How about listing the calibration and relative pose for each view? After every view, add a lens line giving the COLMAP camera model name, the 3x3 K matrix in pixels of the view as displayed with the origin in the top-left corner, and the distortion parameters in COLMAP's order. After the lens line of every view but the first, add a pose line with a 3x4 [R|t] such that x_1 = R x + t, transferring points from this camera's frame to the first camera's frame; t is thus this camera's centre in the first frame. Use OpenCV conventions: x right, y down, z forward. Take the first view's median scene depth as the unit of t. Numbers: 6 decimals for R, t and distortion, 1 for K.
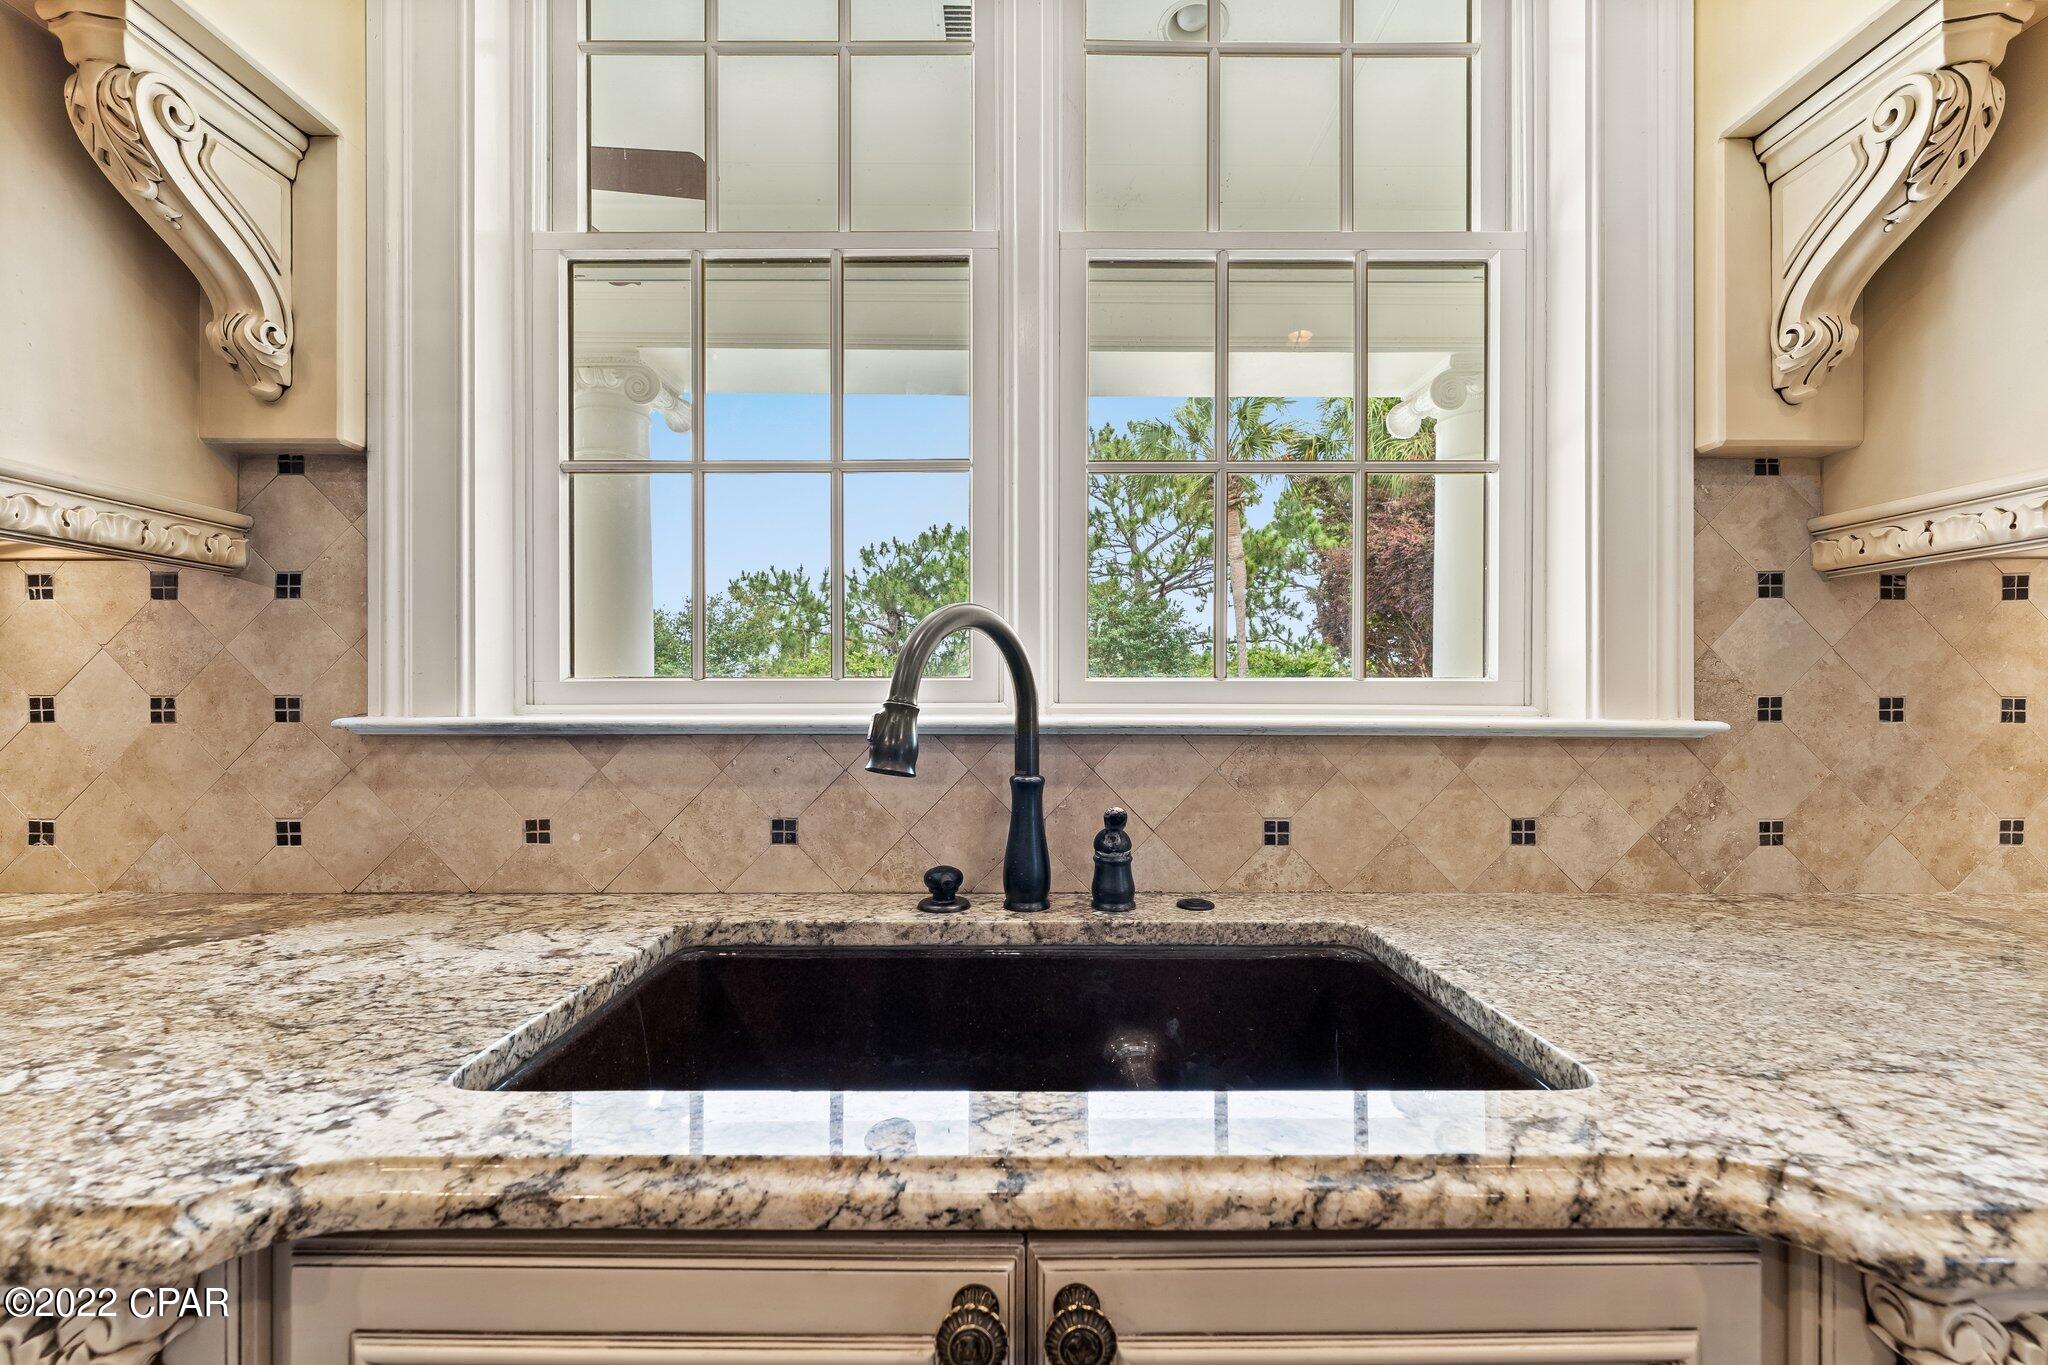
lens RADIAL K [[817.2, 0, 1018.3], [0, 817.2, 691.6], [0, 0, 1]] dist [0.000848, 0.000118]
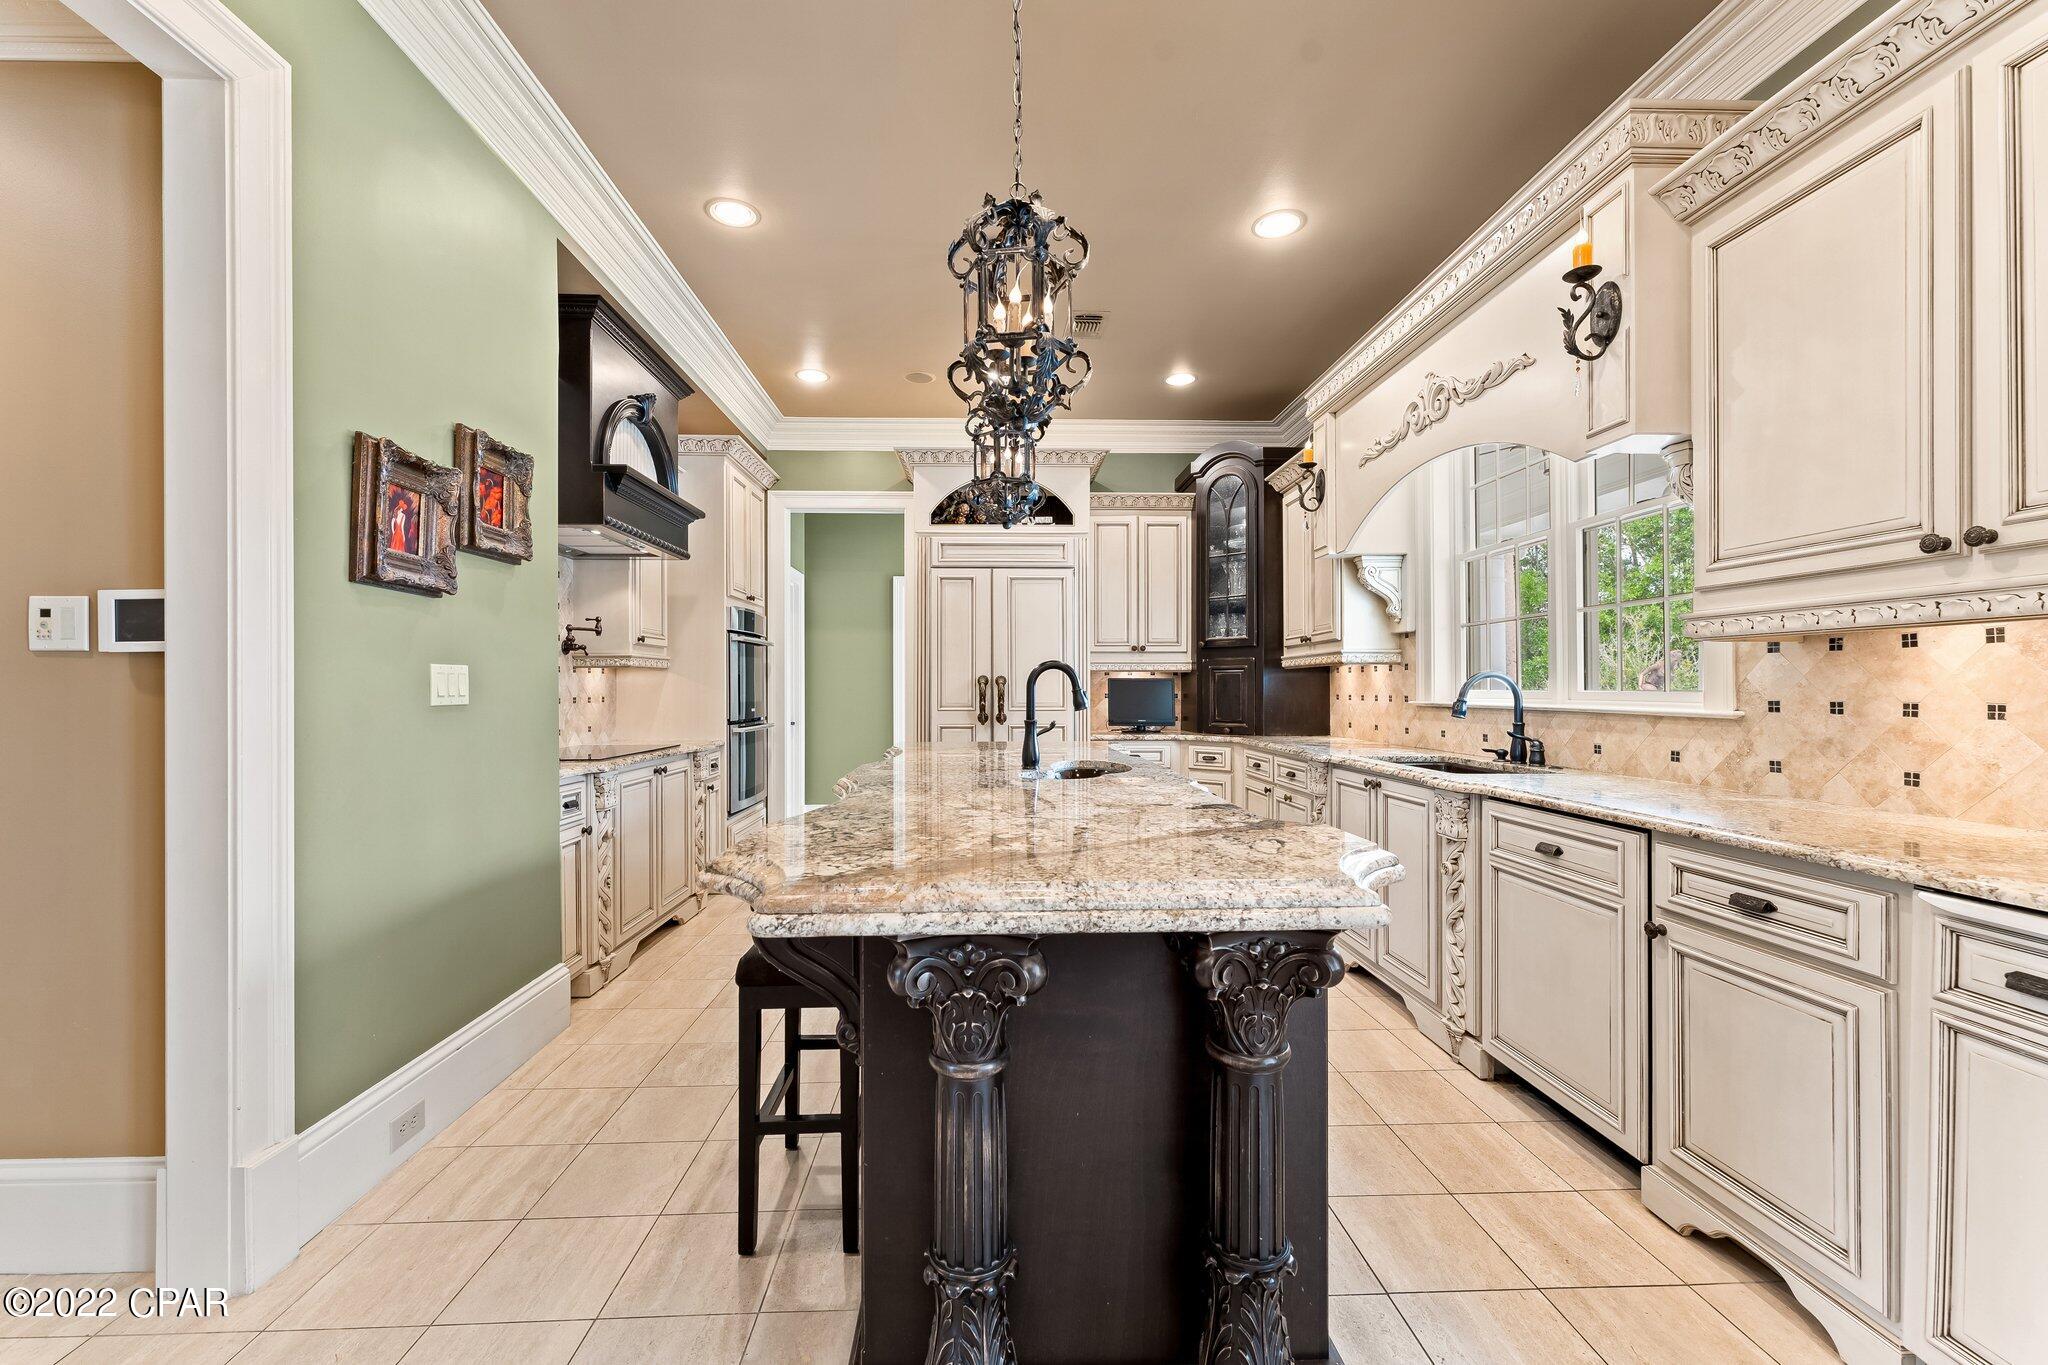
lens RADIAL K [[817.2, 0, 1017.3], [0, 817.2, 689.4], [0, 0, 1]] dist [0.000848, 0.000118]
pose [[0.035690, -0.000871, -0.999363, 2.917102], [0.007545, 0.999971, -0.000602, -0.035039], [0.999334, -0.007519, 0.035695, -0.987667]]
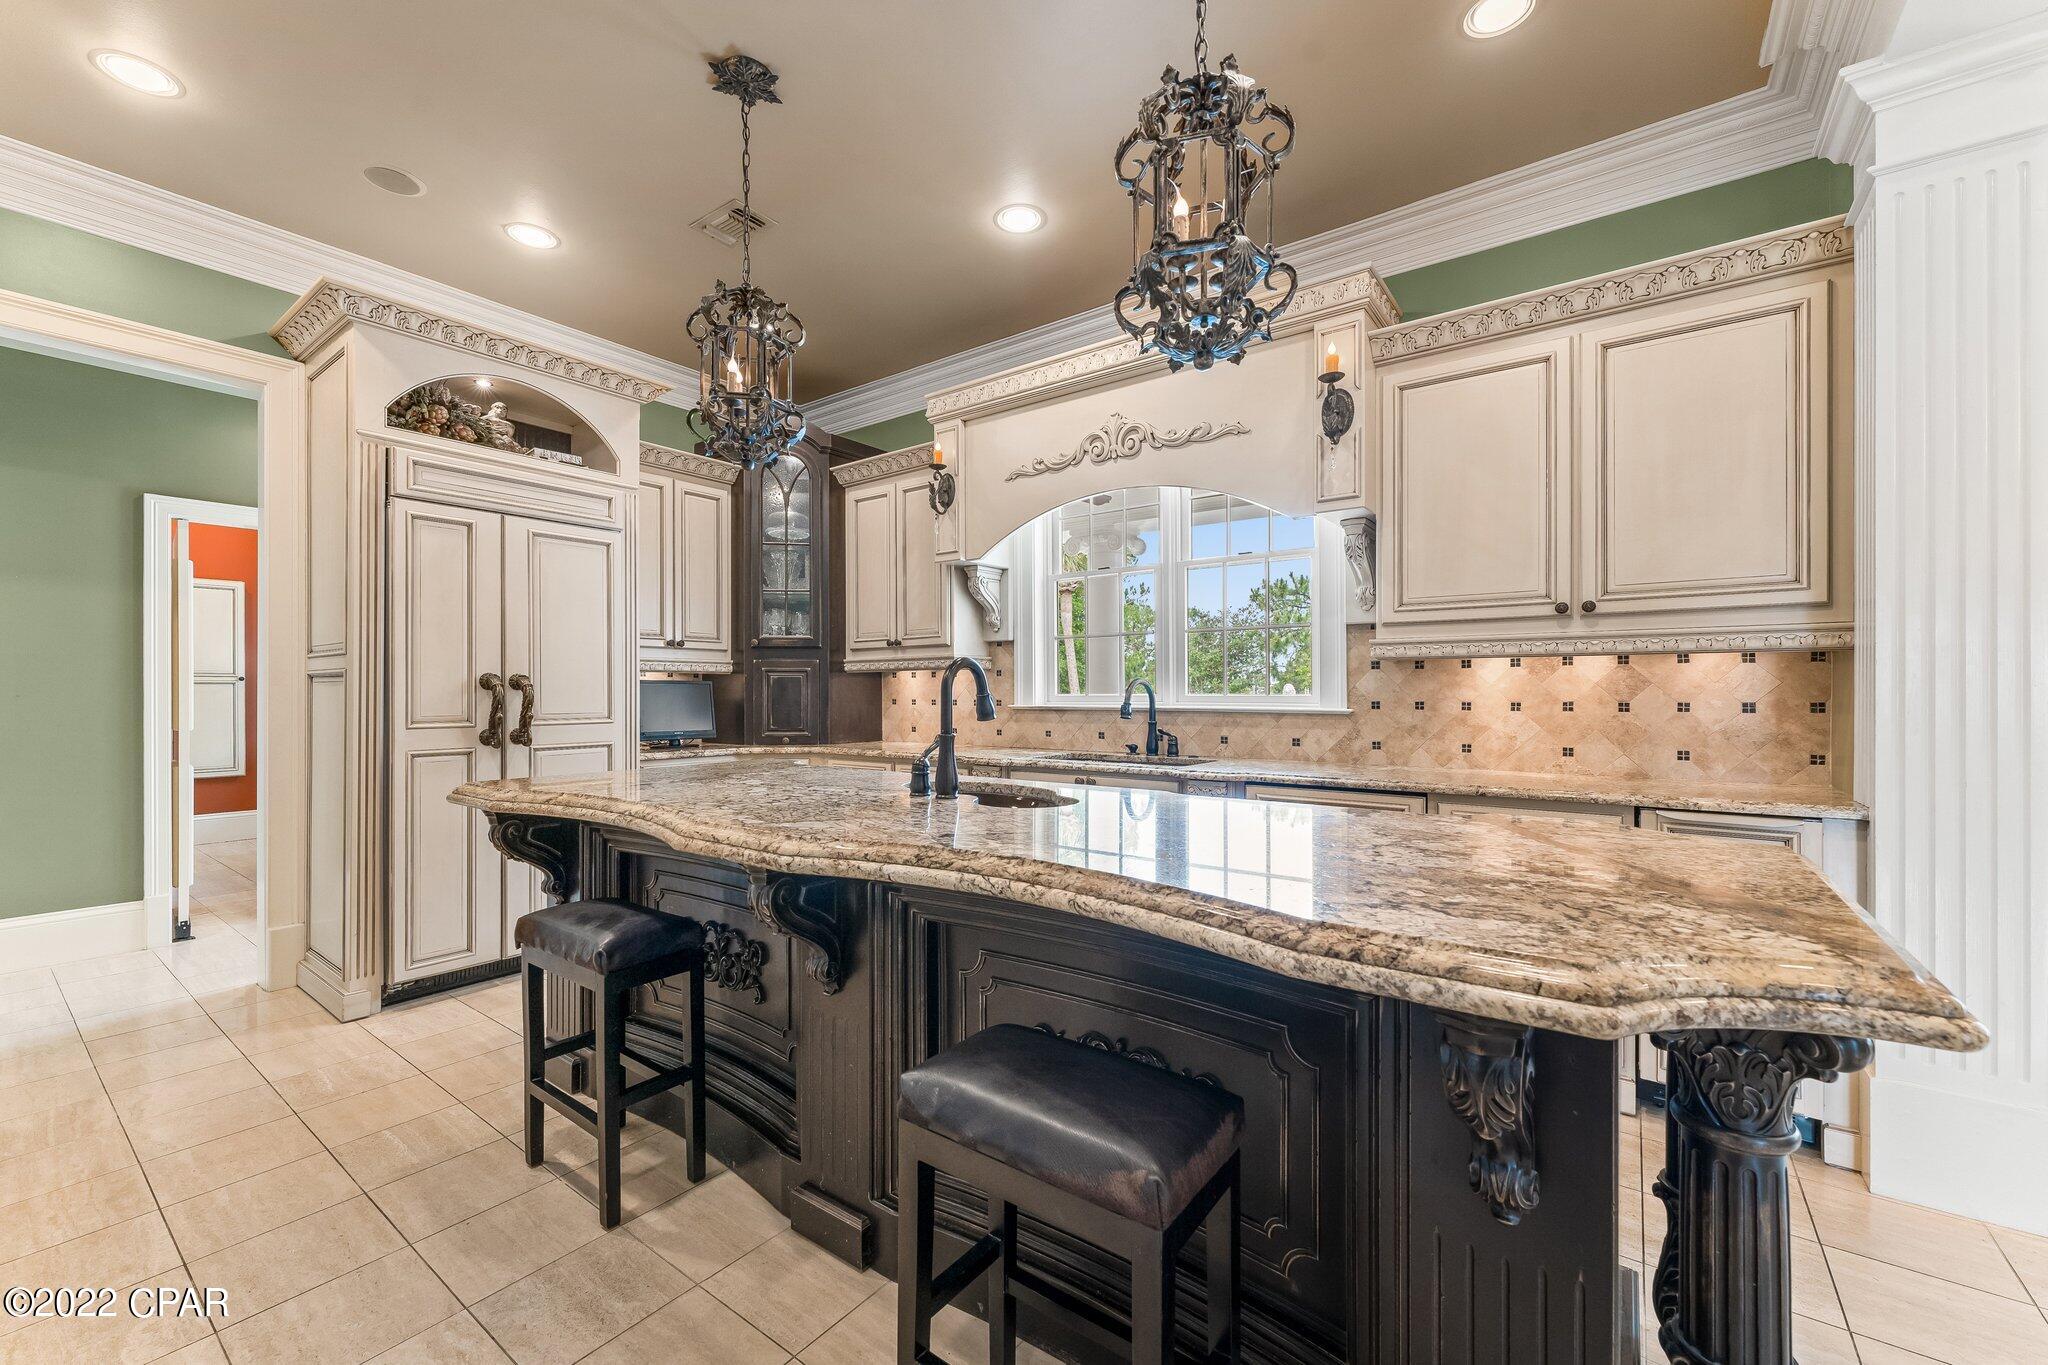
lens RADIAL K [[817.2, 0, 1013.6], [0, 817.2, 692.4], [0, 0, 1]] dist [0.000848, 0.000118]
pose [[0.796192, -0.002531, -0.605038, 1.696888], [0.006337, 0.999971, 0.004155, -0.048593], [0.605010, -0.007143, 0.796186, -2.285186]]
